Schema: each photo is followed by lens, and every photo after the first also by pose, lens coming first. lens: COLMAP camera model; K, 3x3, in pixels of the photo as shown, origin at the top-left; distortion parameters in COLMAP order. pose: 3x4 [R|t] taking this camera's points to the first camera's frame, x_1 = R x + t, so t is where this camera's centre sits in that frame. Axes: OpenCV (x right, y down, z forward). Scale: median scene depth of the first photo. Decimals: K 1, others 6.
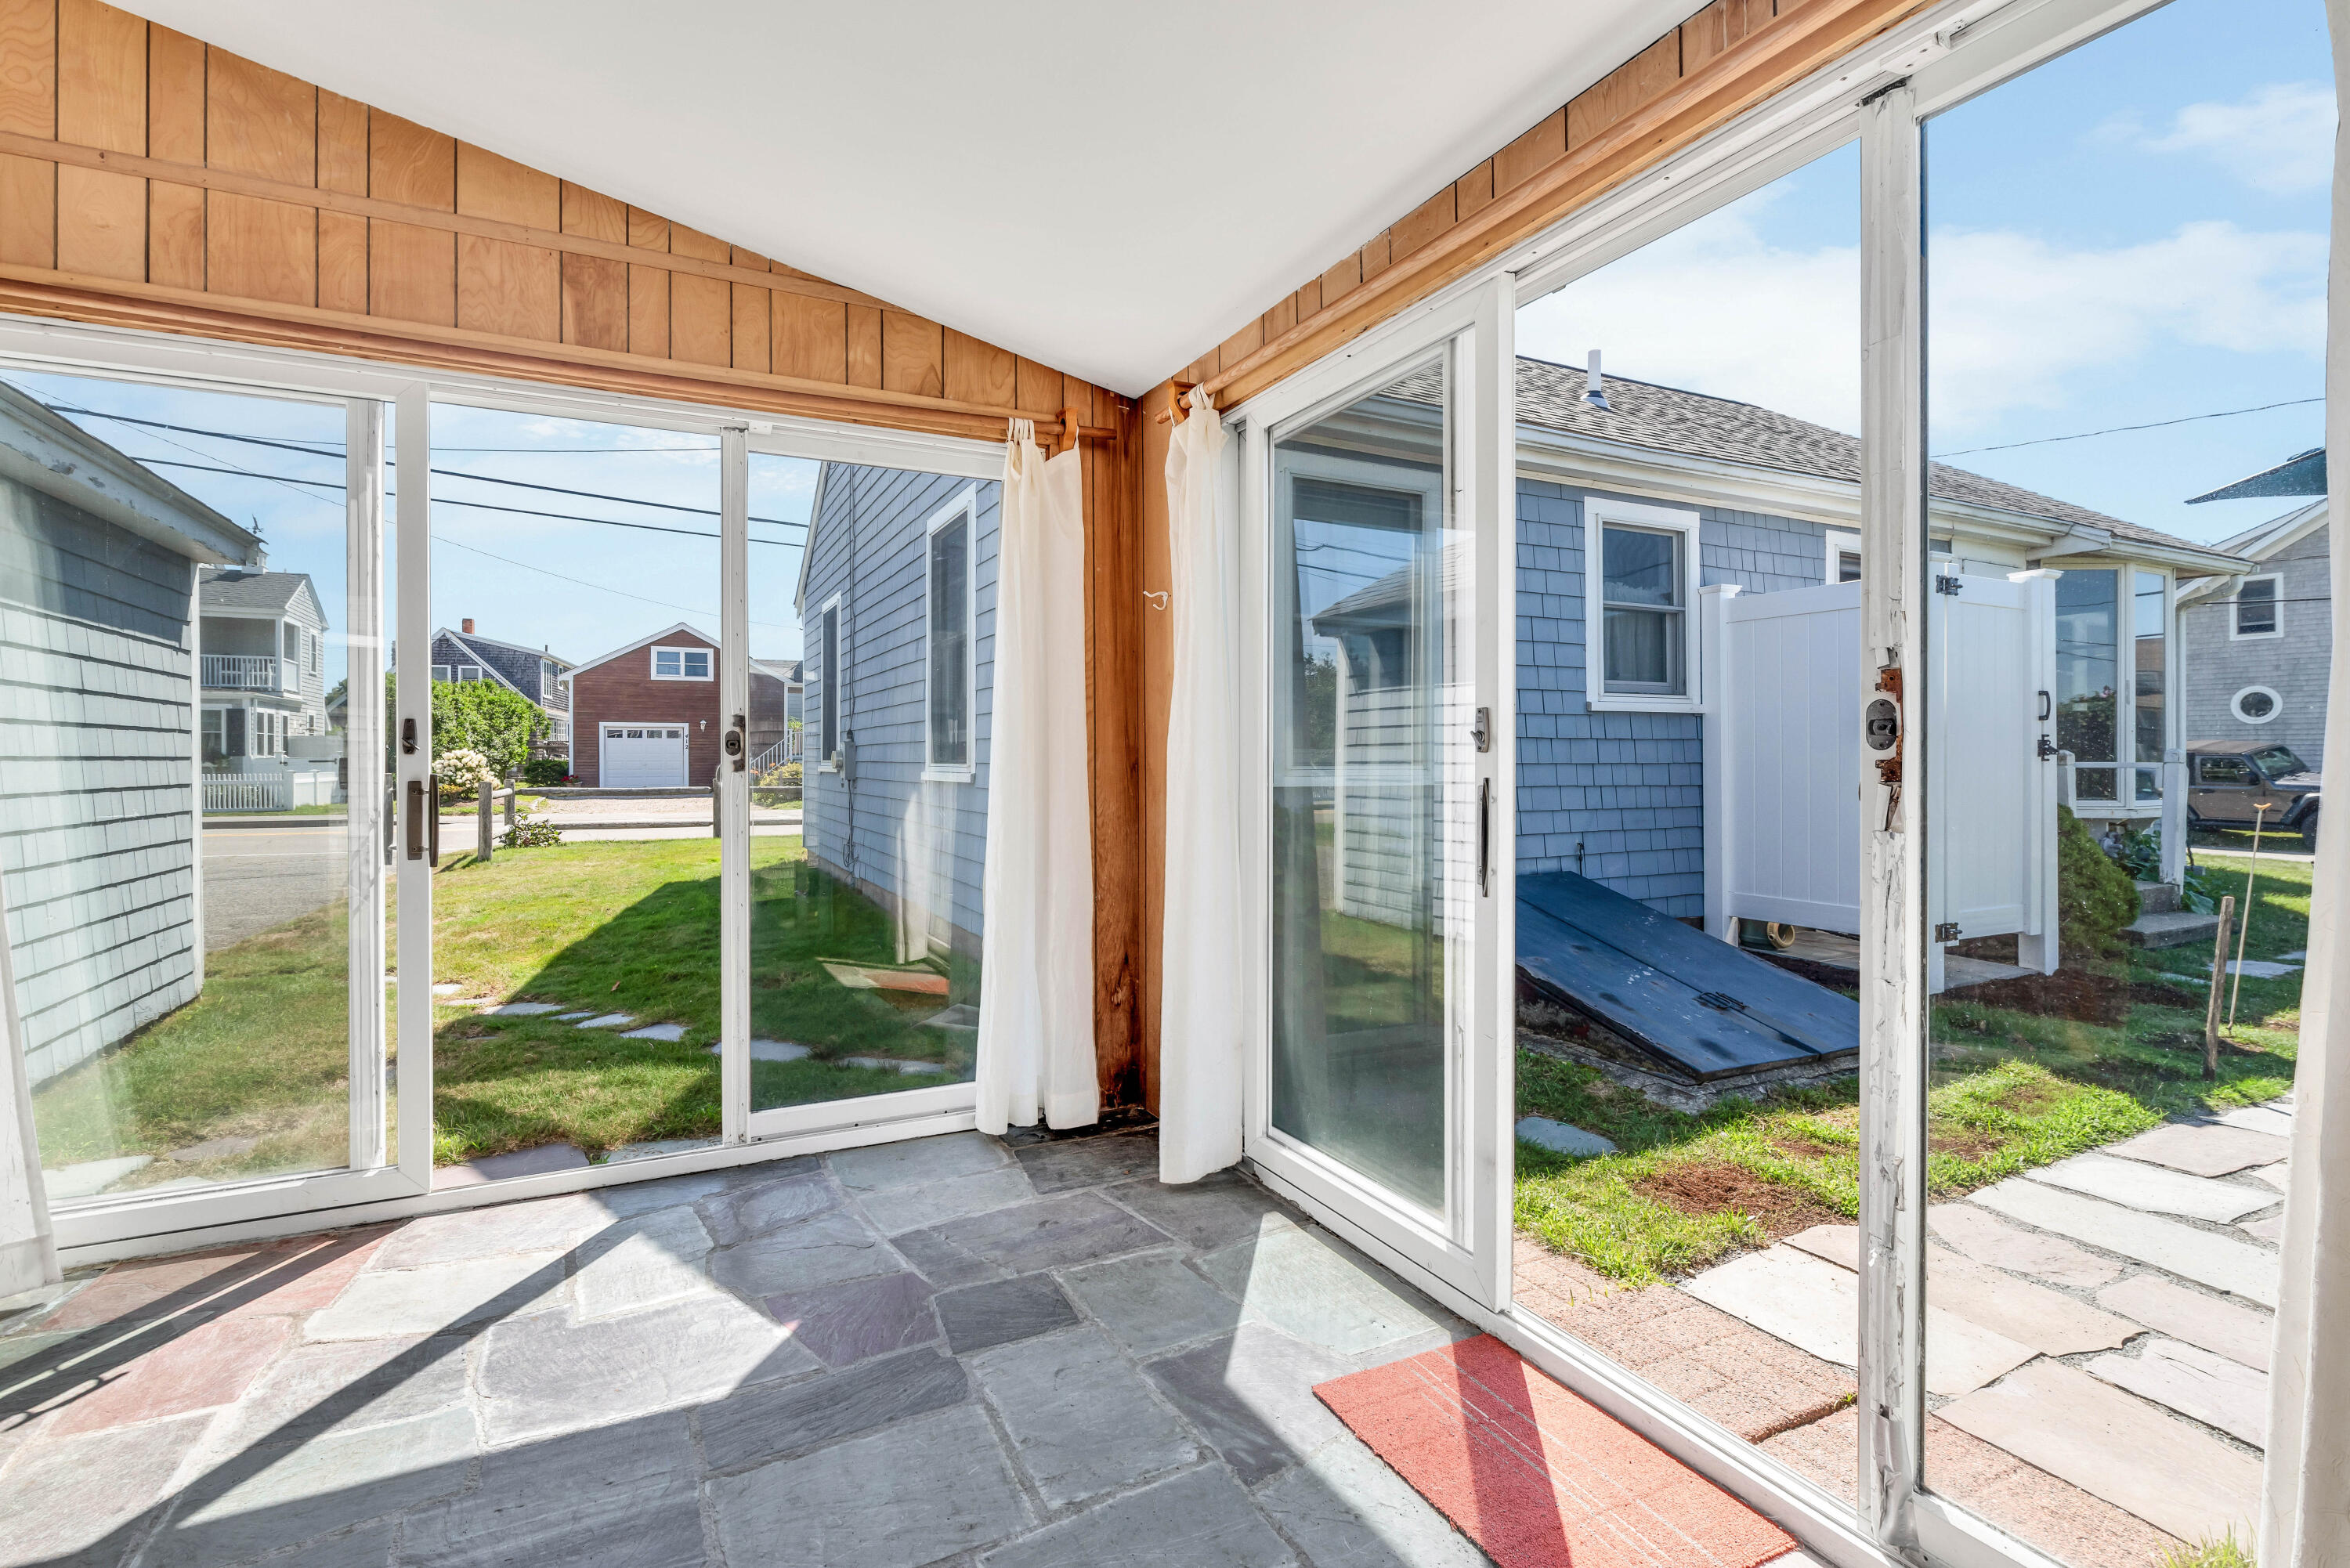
lens RADIAL K [[1066.2, 0, 1169.7], [0, 1066.2, 749.8], [0, 0, 1]] dist [0.001324, 0.000117]
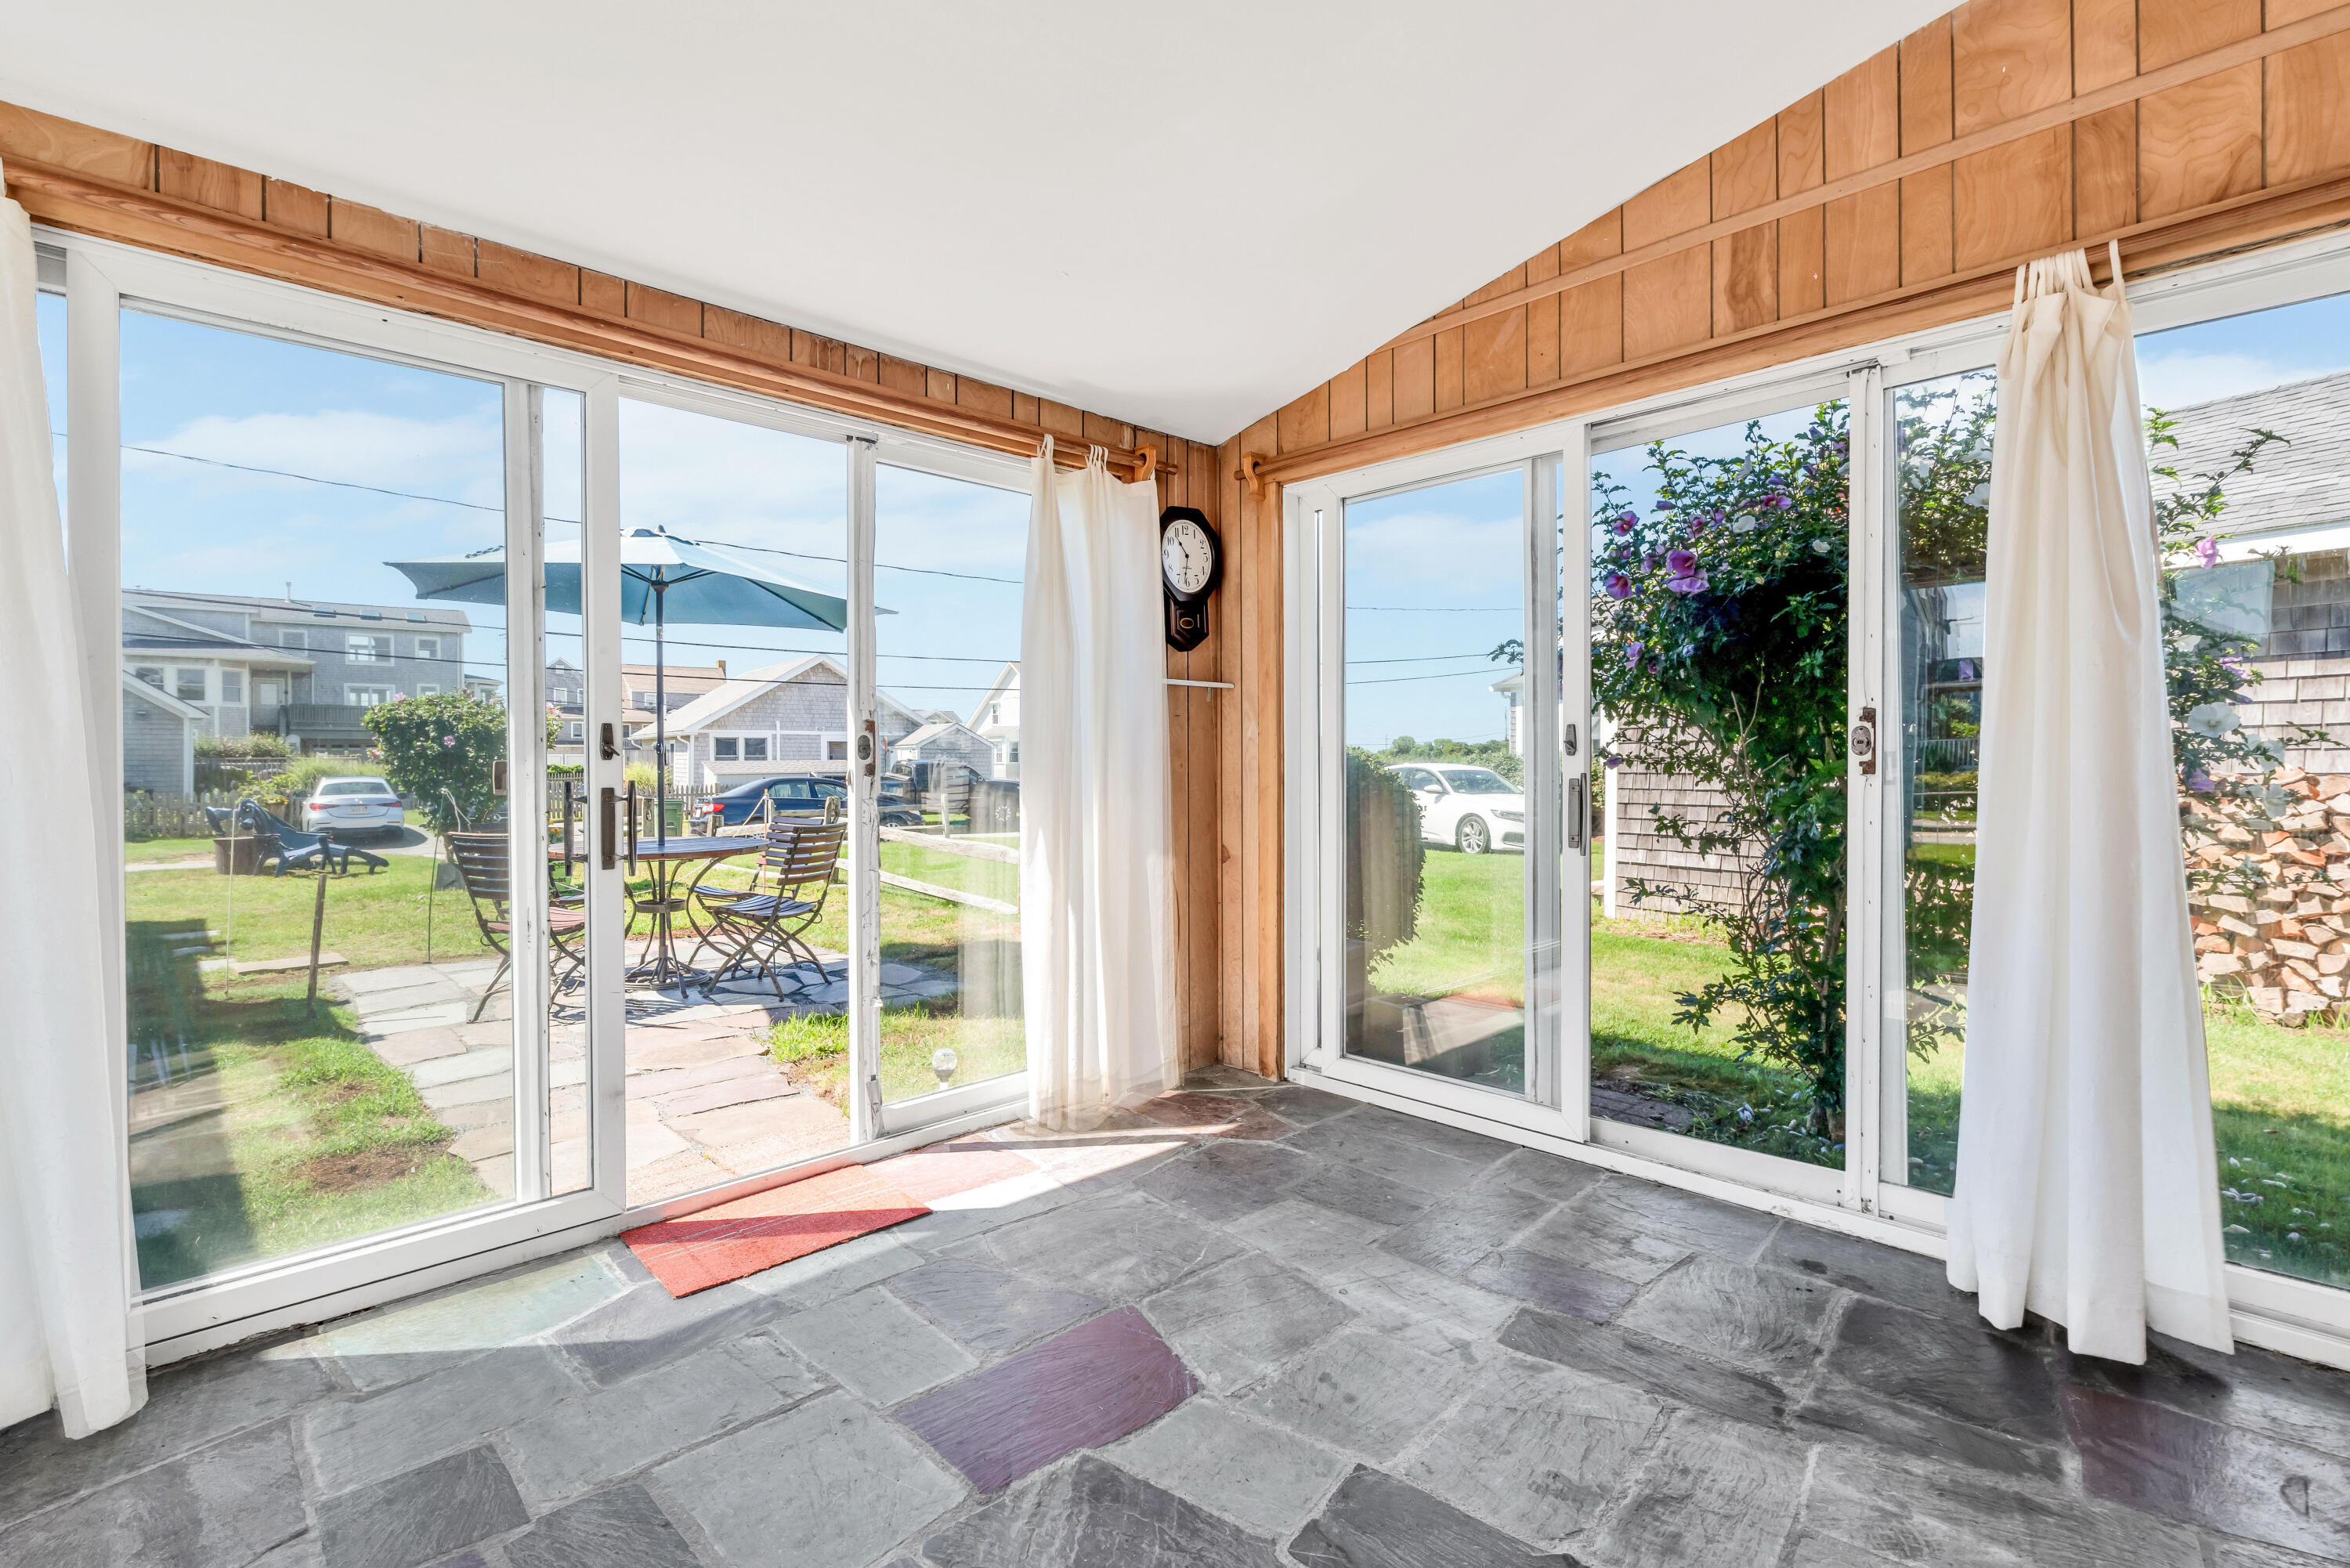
lens RADIAL K [[1066.2, 0, 1169.7], [0, 1066.2, 749.8], [0, 0, 1]] dist [0.001324, 0.000117]
pose [[-0.306287, 0.020545, 0.951718, -1.116721], [0.002937, 0.999783, -0.020638, 0.019128], [-0.951935, -0.003525, -0.306281, 0.808001]]
